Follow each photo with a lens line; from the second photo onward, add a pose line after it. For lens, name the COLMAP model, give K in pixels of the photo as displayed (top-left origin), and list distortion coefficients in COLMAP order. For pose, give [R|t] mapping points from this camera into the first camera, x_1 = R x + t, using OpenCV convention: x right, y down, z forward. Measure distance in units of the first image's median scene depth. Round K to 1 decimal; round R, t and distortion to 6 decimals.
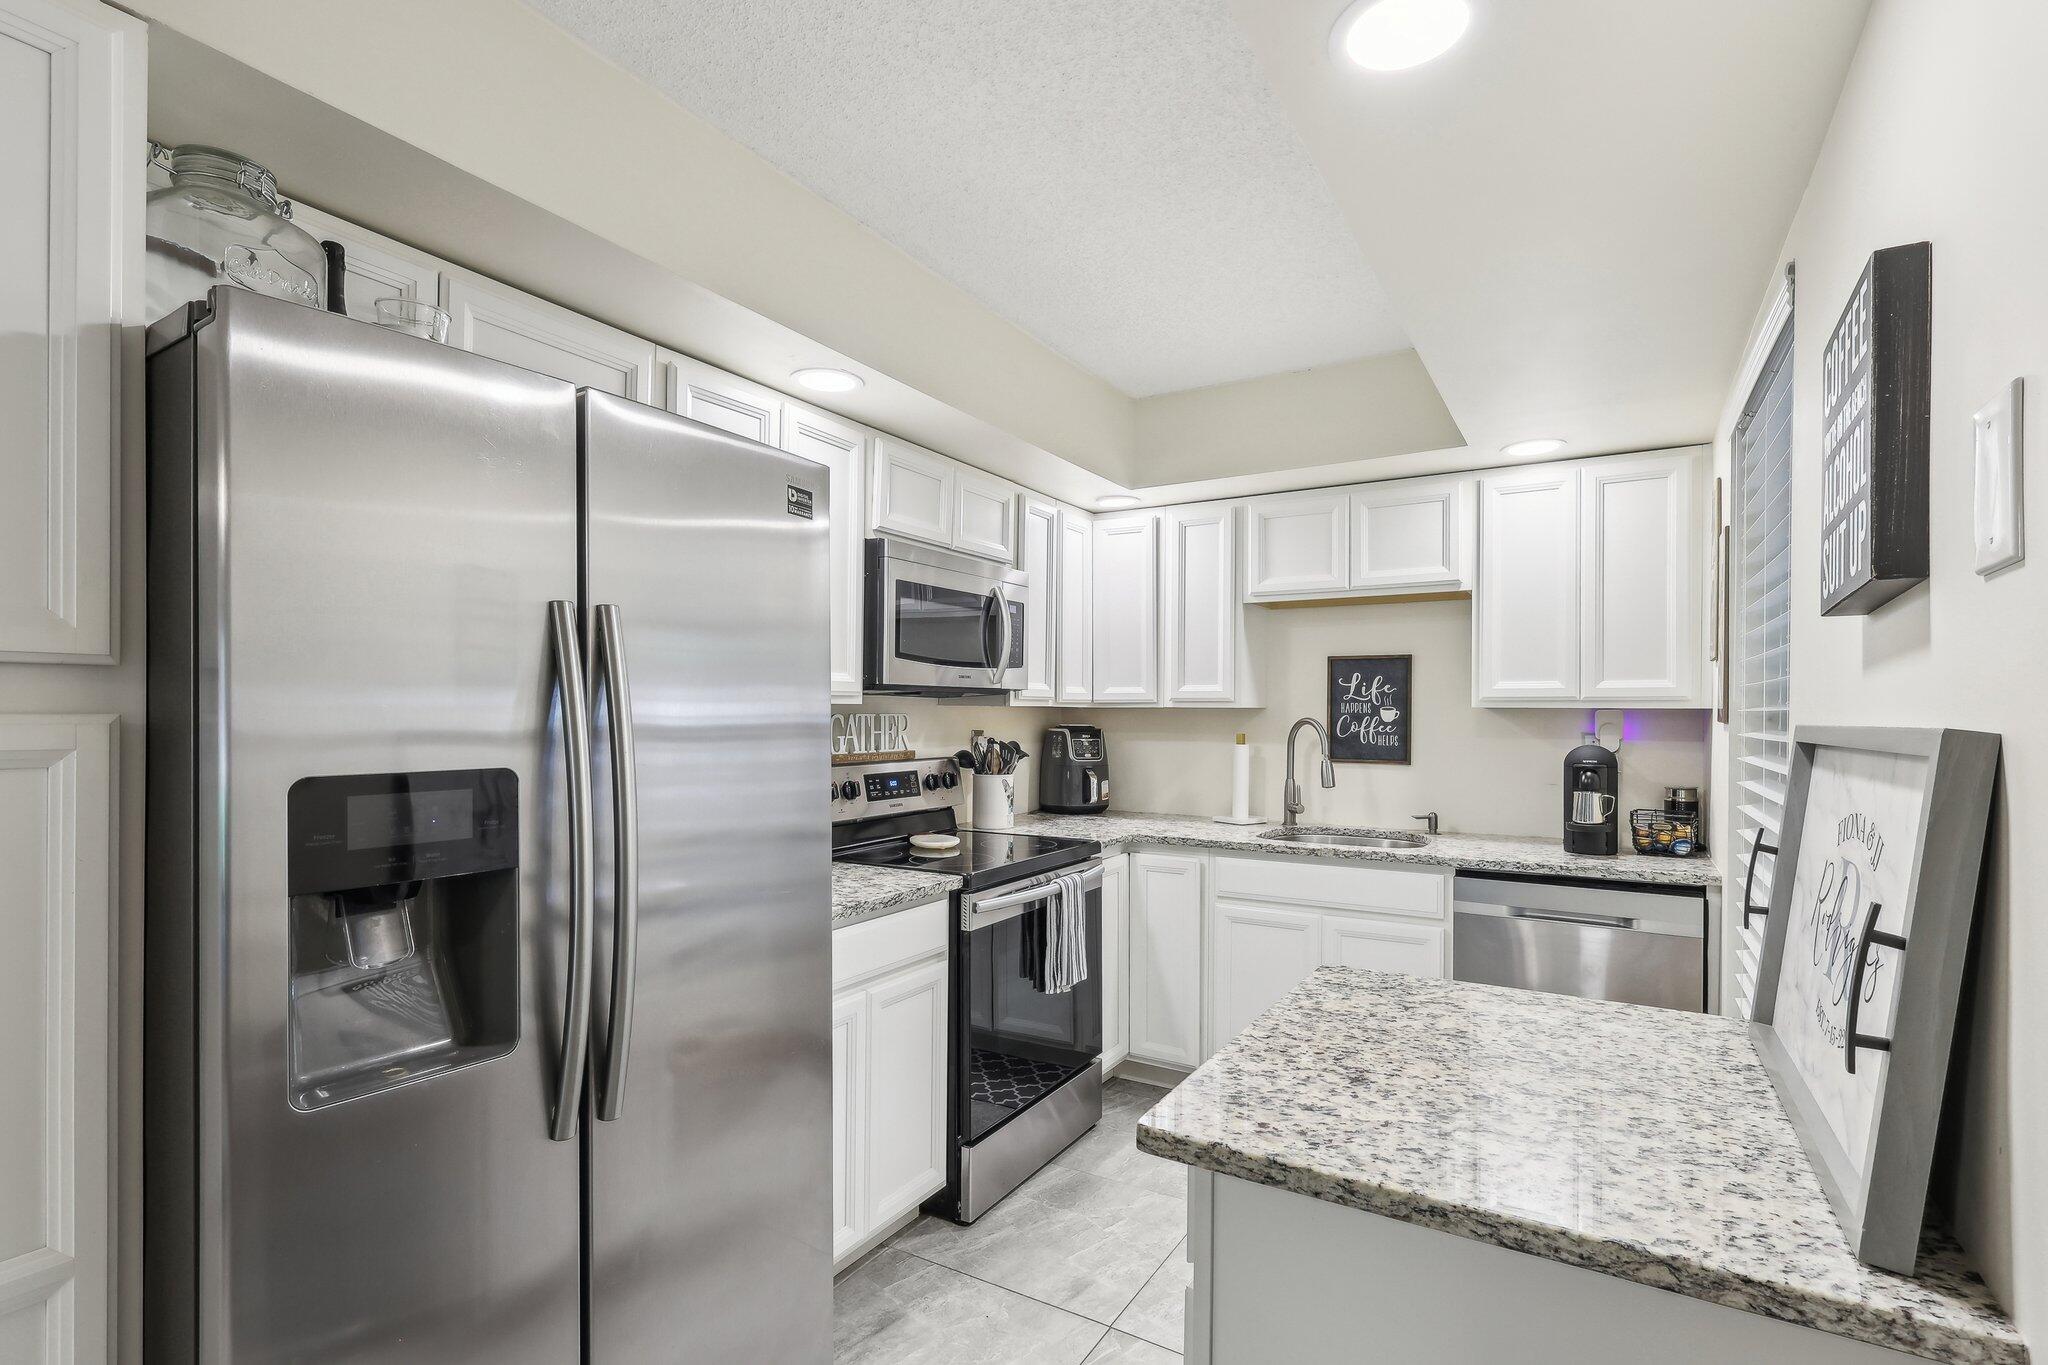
lens RADIAL K [[957.2, 0, 1030.6], [0, 957.2, 713.7], [0, 0, 1]] dist [0.001706, 0.000168]
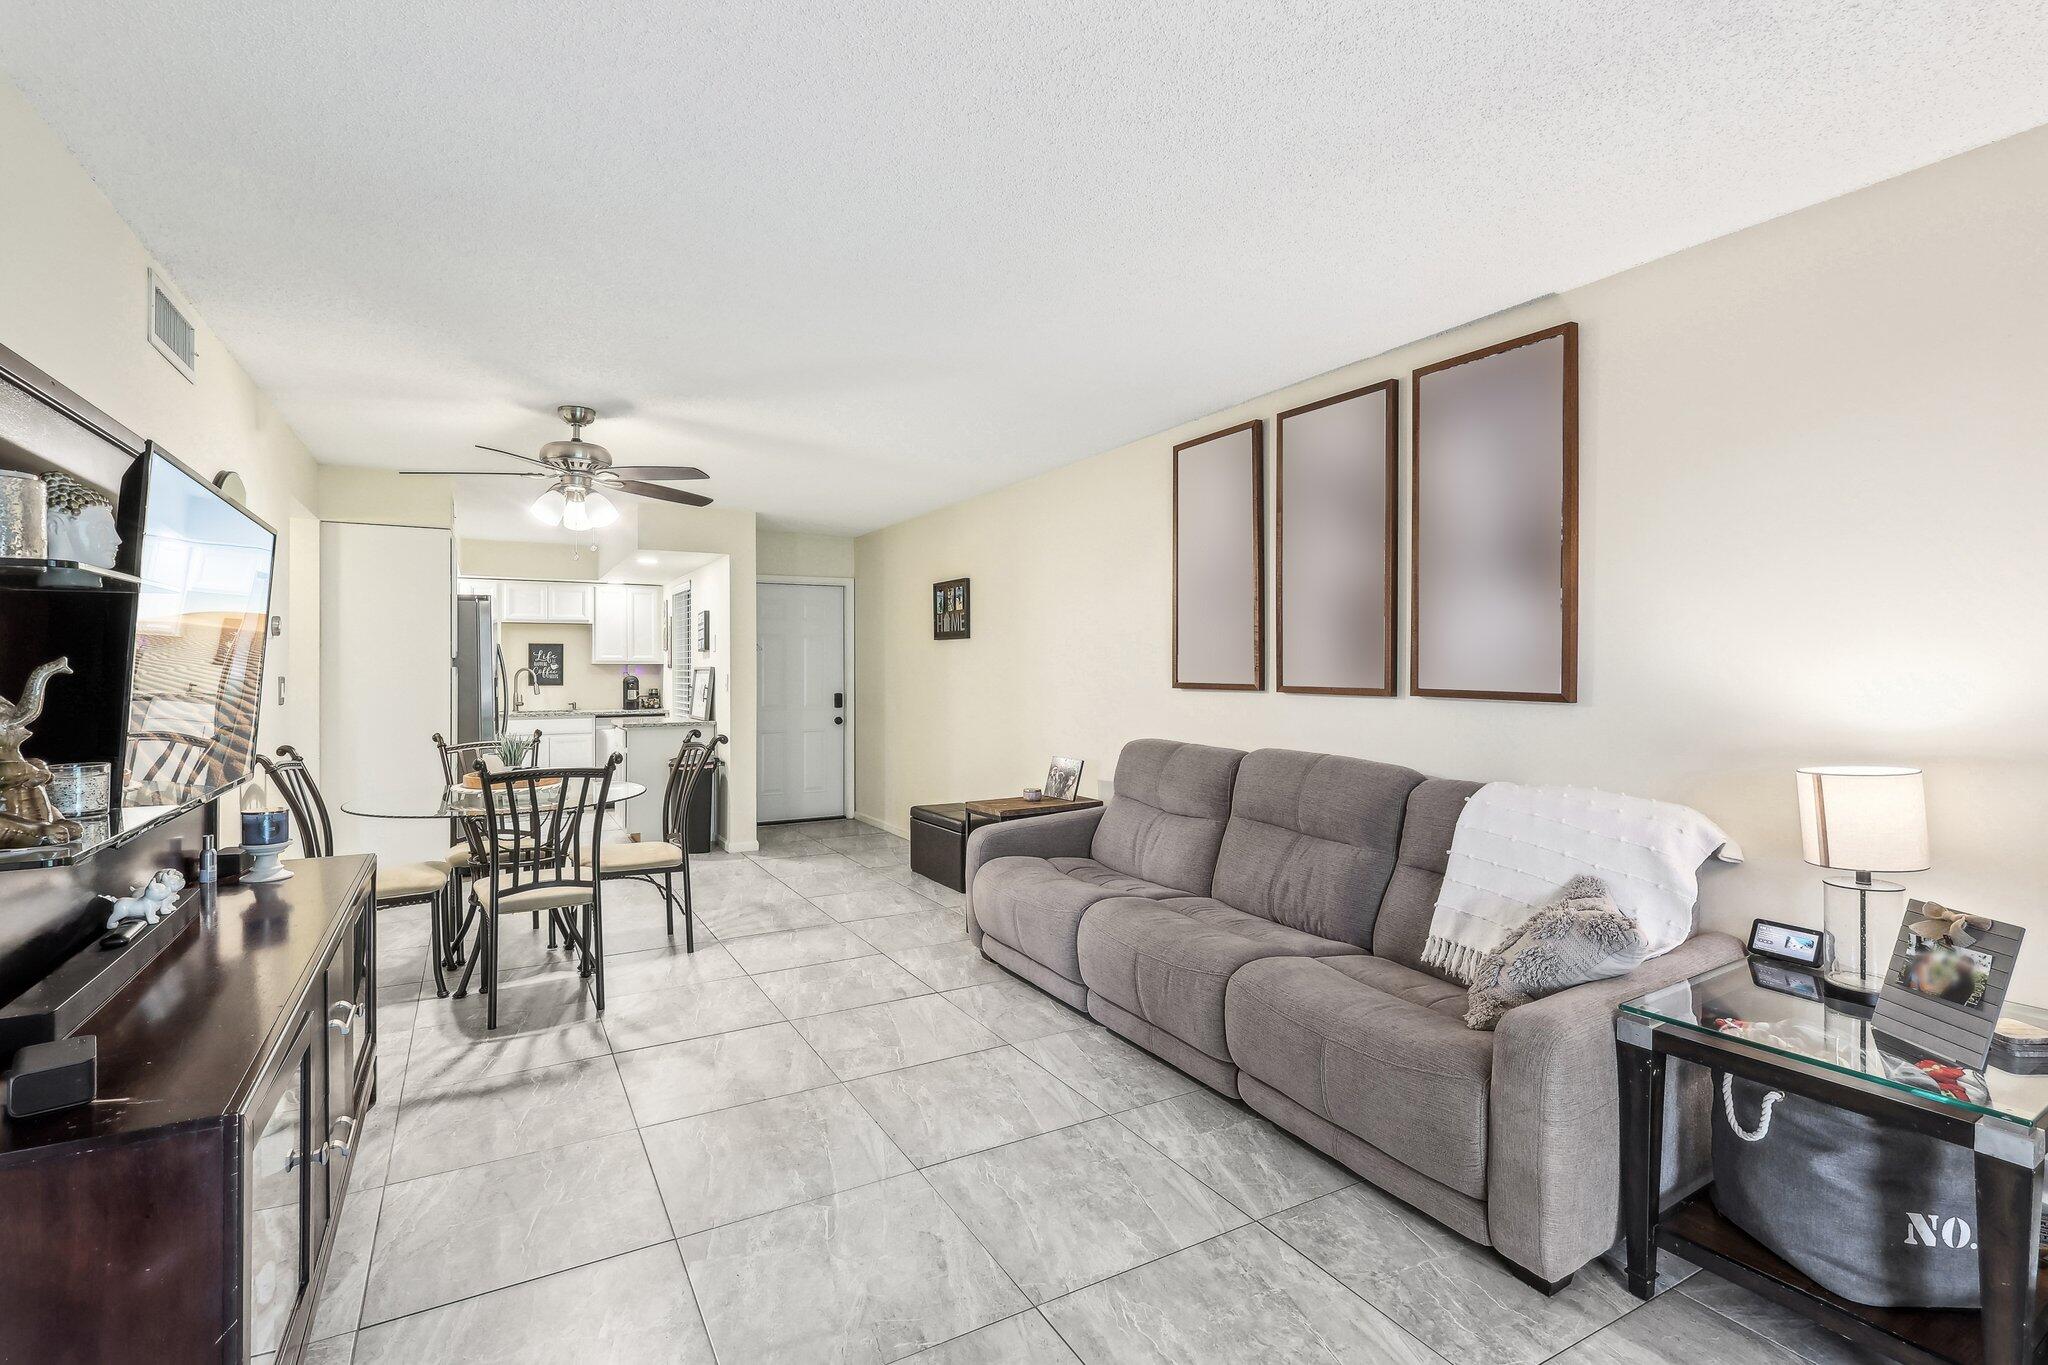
lens RADIAL K [[953.0, 0, 1018.3], [0, 953.0, 666.8], [0, 0, 1]] dist [0.000219, -0.000332]
pose [[0.493269, -0.005392, 0.869860, -1.409671], [0.003437, 0.999985, 0.004249, -0.005199], [-0.869870, 0.000894, 0.493280, -1.546225]]
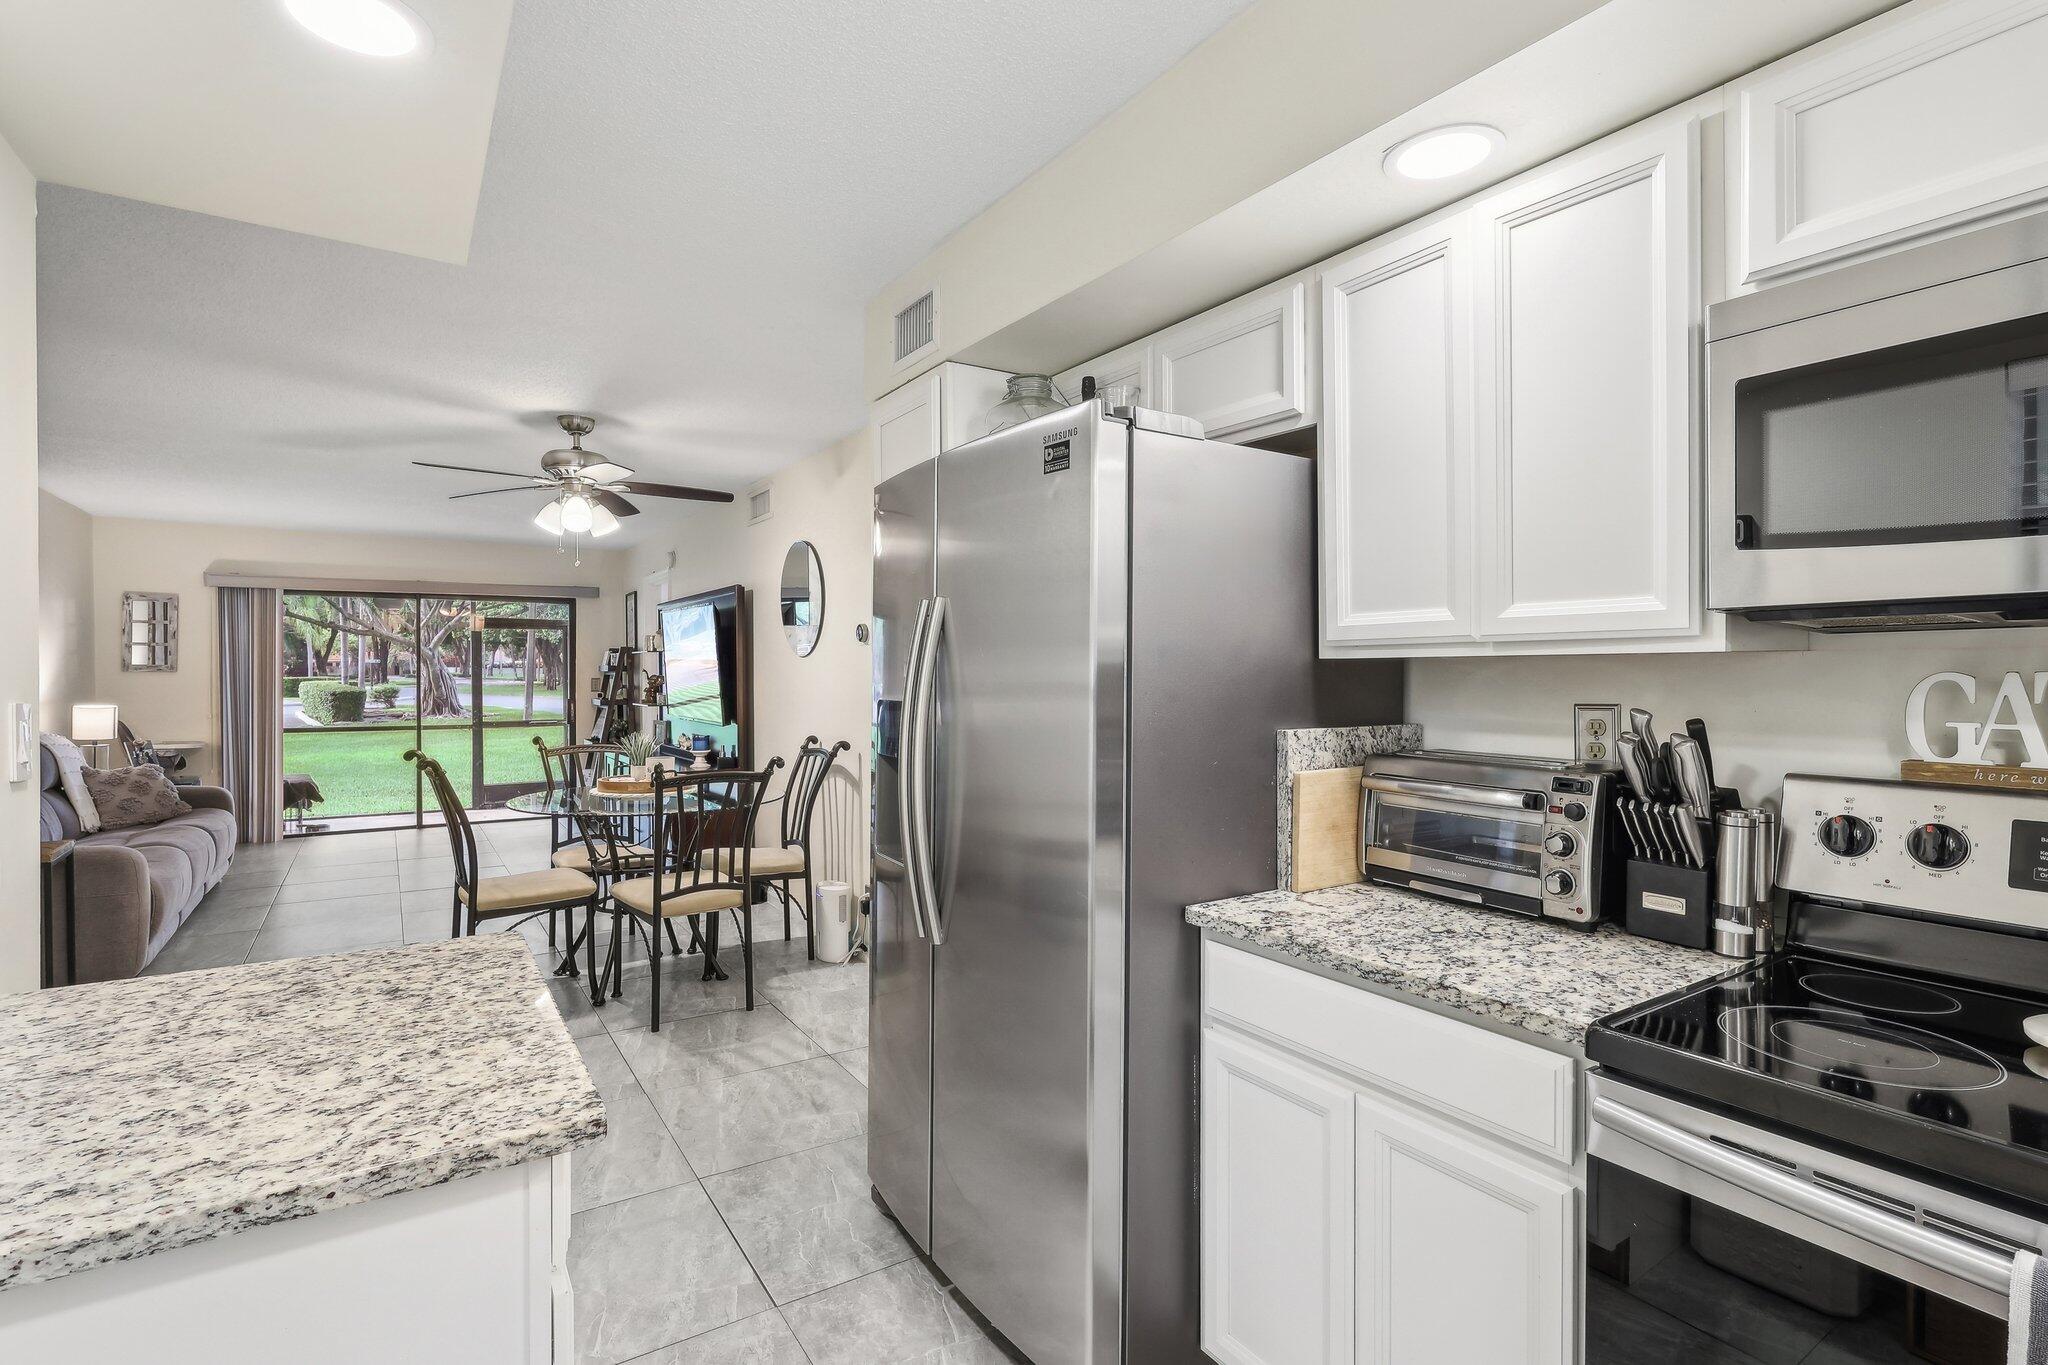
lens RADIAL K [[966.8, 0, 1013.2], [0, 966.8, 679.2], [0, 0, 1]] dist [0.000993, 0.000026]
pose [[-0.438501, 0.001513, -0.898729, 0.362457], [-0.003601, 0.999988, 0.003440, 0.003555], [0.898723, 0.004744, -0.438490, 0.747551]]
